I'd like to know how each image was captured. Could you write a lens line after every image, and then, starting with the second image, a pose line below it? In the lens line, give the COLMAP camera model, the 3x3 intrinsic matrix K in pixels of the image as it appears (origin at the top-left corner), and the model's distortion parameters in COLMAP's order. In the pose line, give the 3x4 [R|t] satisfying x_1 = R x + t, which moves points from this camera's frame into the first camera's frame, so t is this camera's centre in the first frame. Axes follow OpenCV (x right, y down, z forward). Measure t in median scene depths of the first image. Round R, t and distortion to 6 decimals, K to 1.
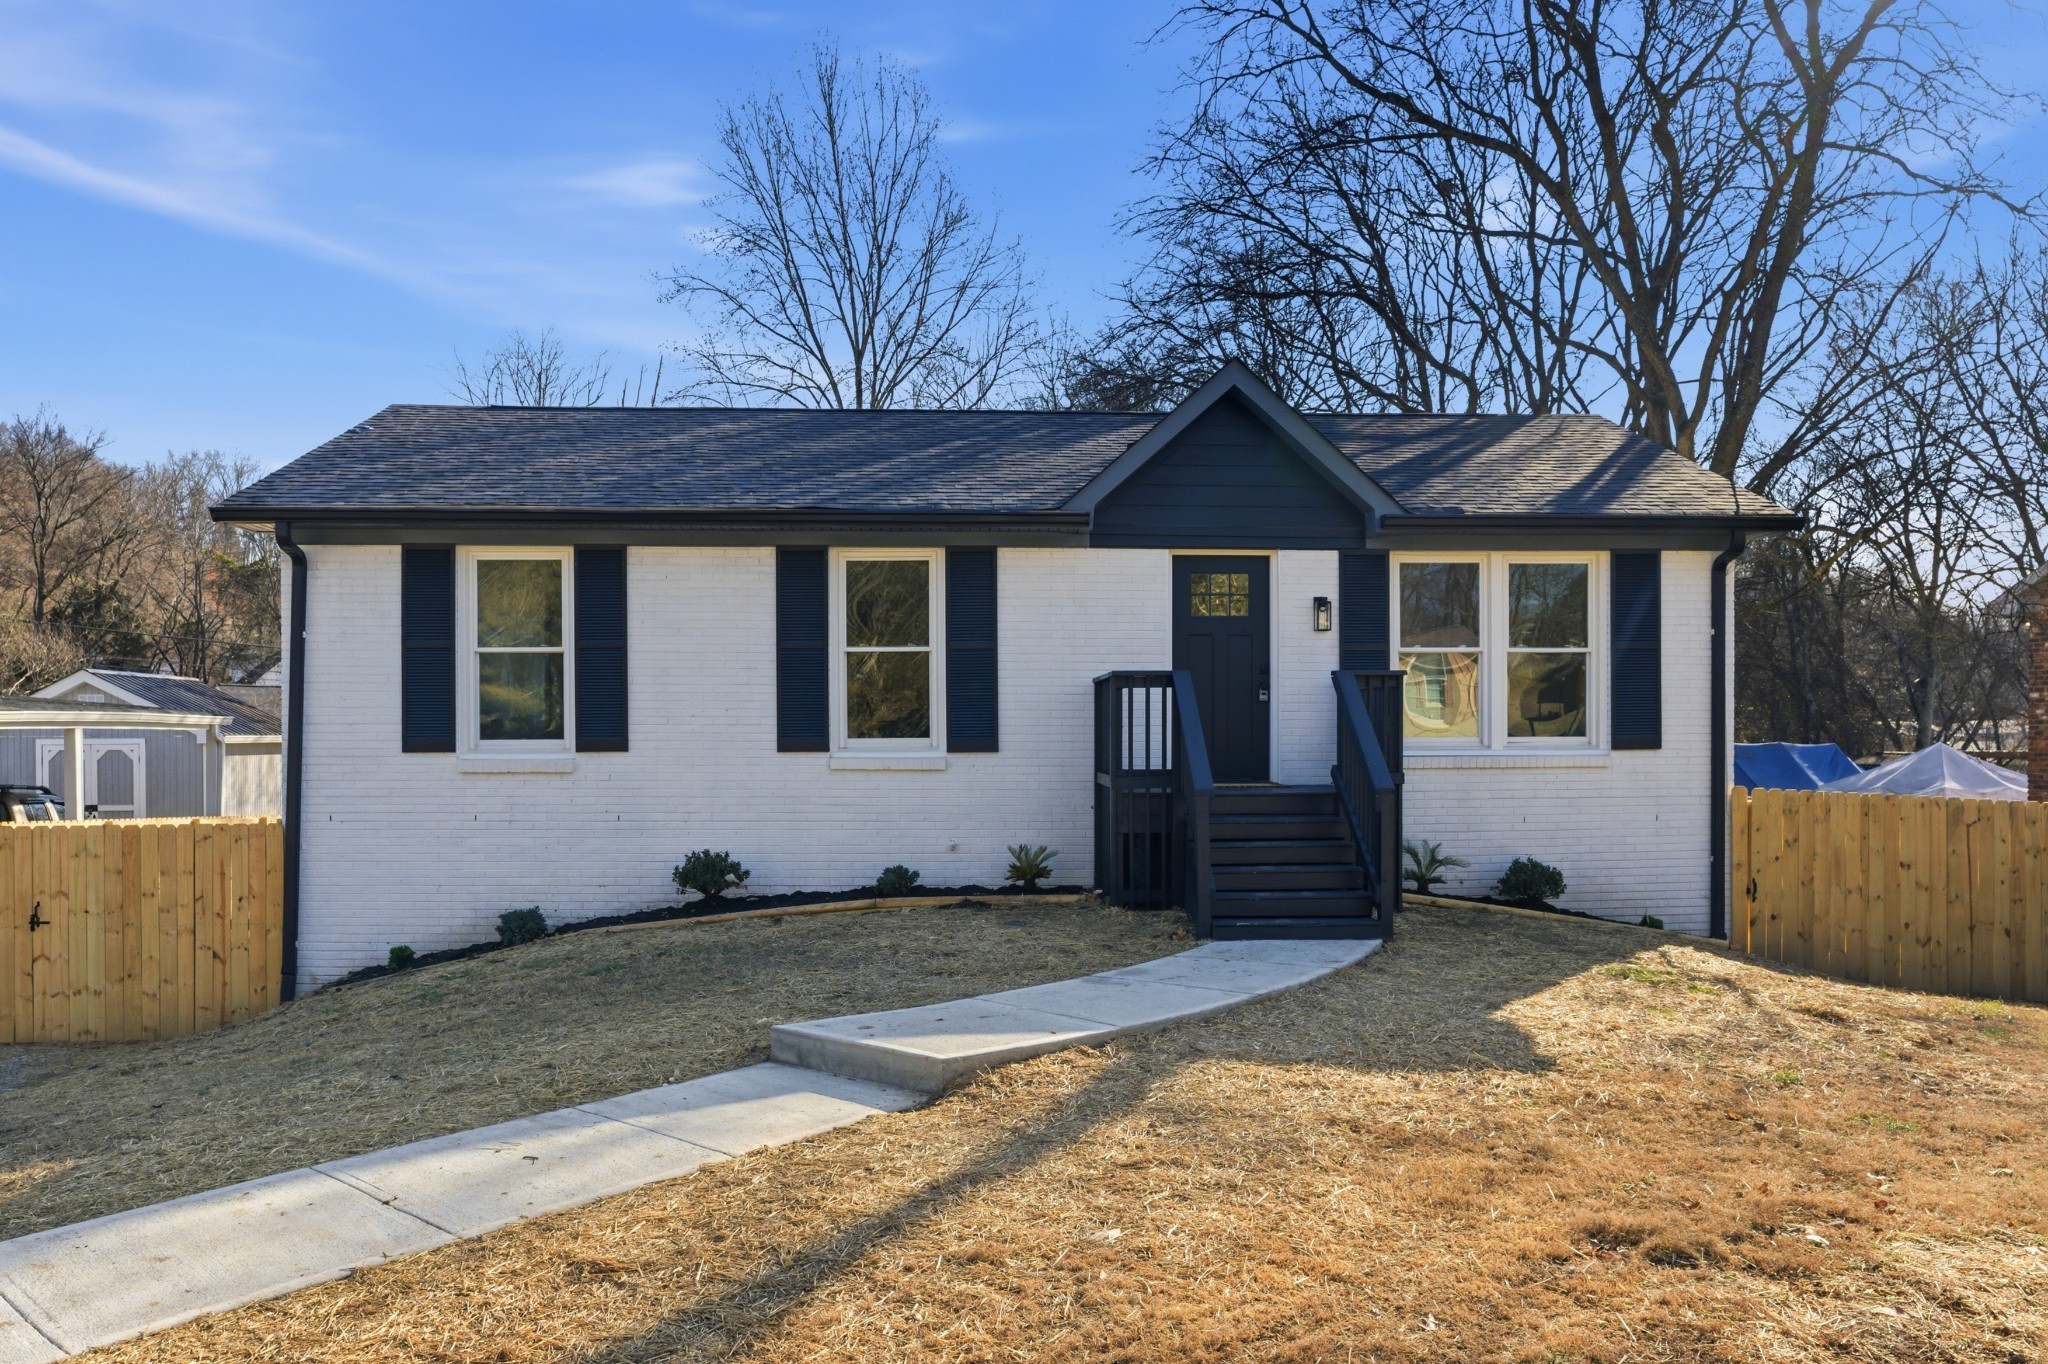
lens RADIAL K [[1433.8, 0, 1024.4], [0, 1433.8, 671.7], [0, 0, 1]] dist [-0.000537, -0.003424]
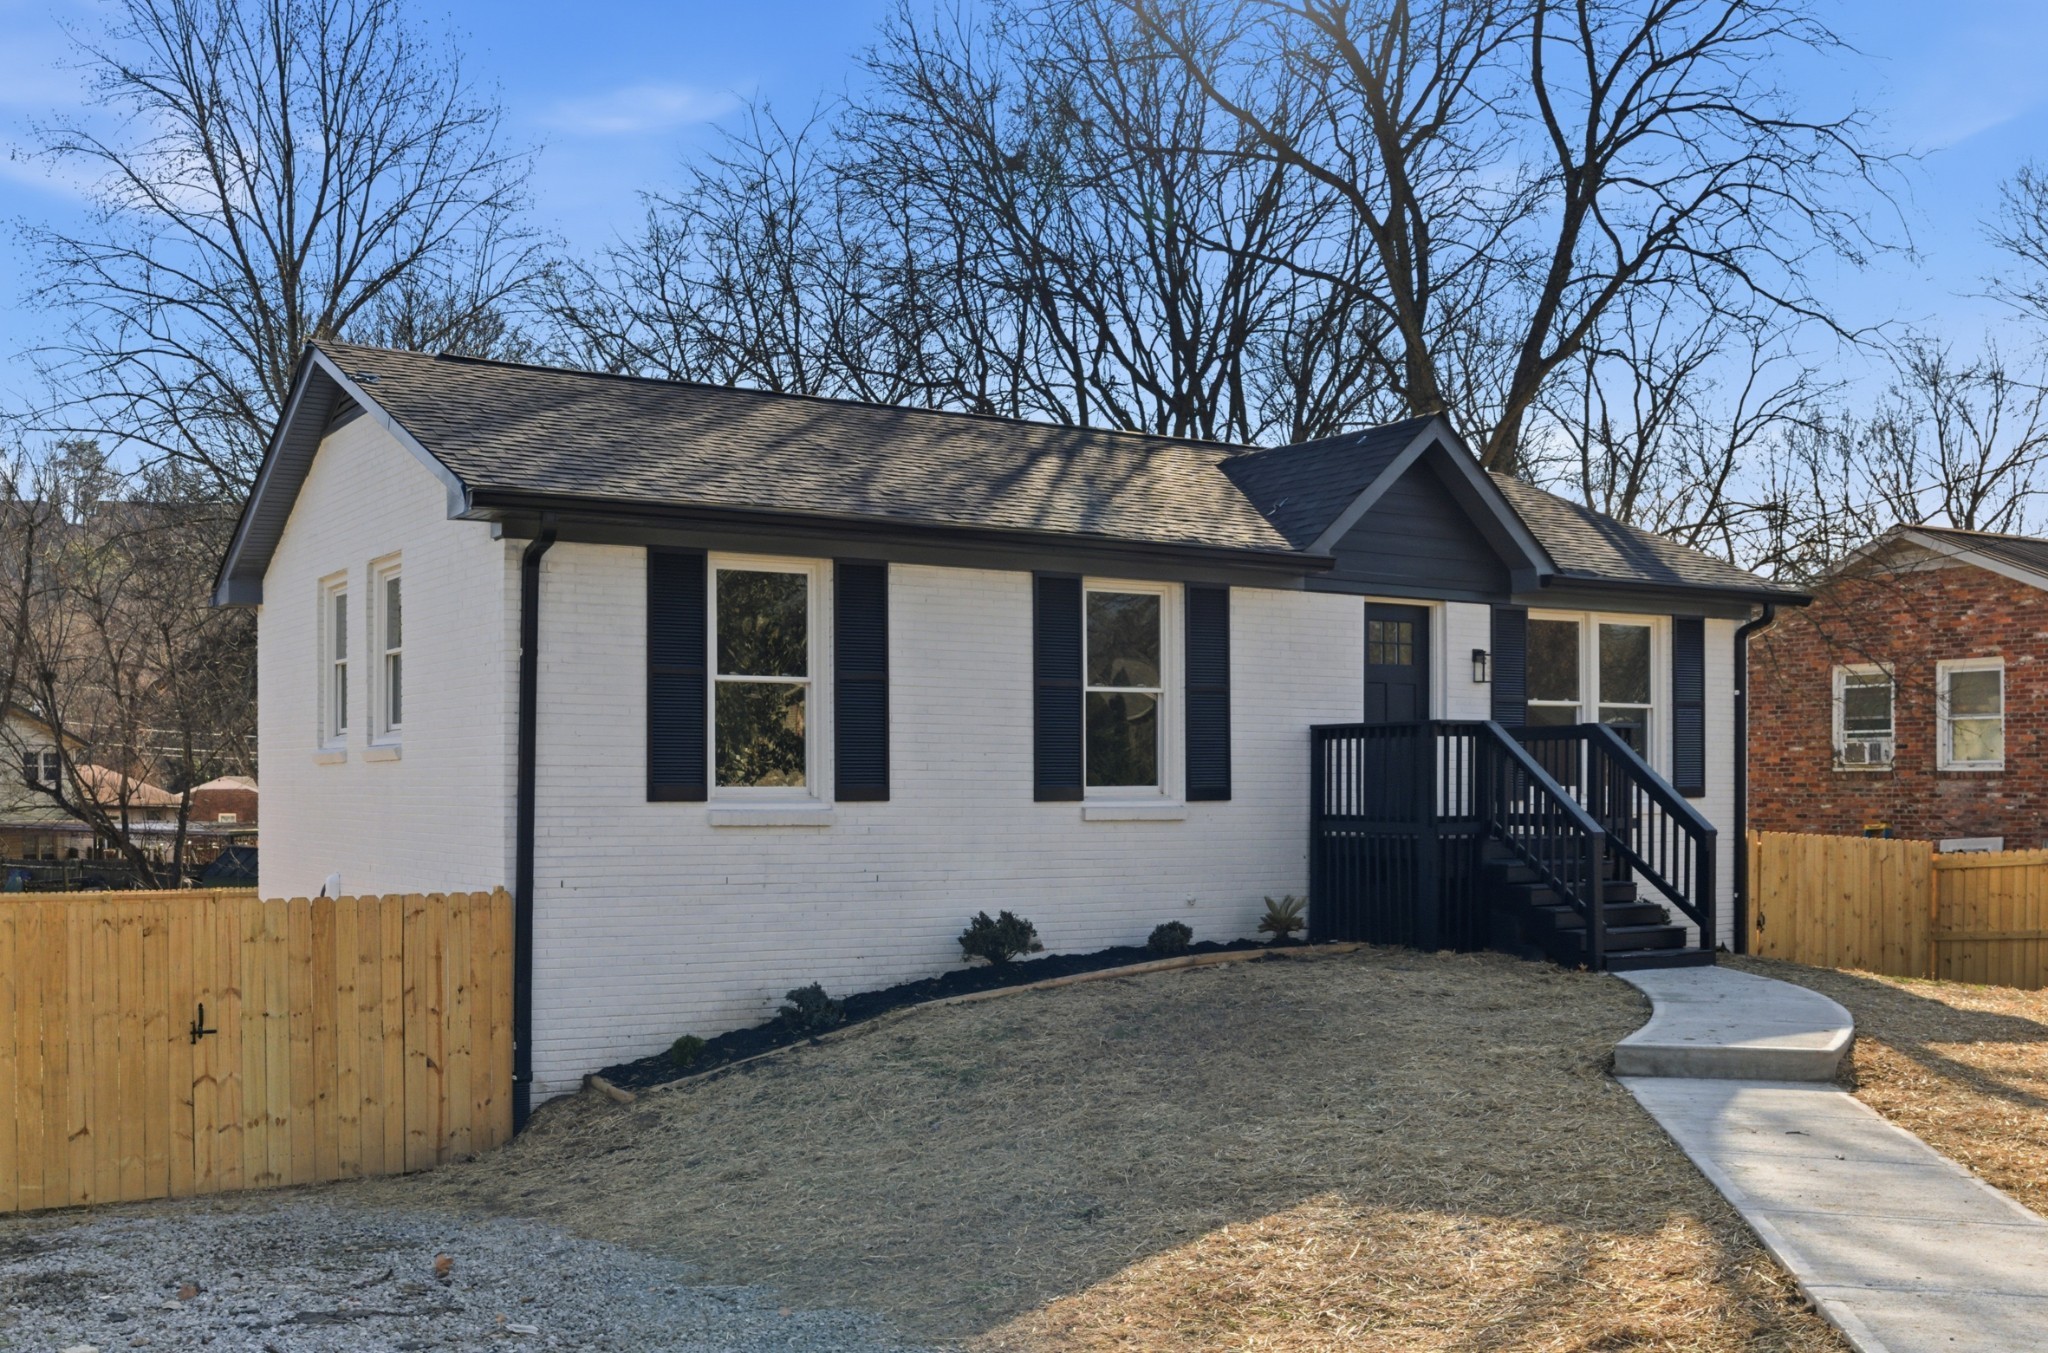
lens RADIAL K [[1844.5, 0, 1021.6], [0, 1844.5, 685.9], [0, 0, 1]] dist [-0.023237, -0.052737]
pose [[0.891934, 0.027035, 0.451358, -0.695116], [-0.023040, 0.999632, -0.014343, 0.000626], [-0.451579, 0.002394, 0.892228, -0.030005]]
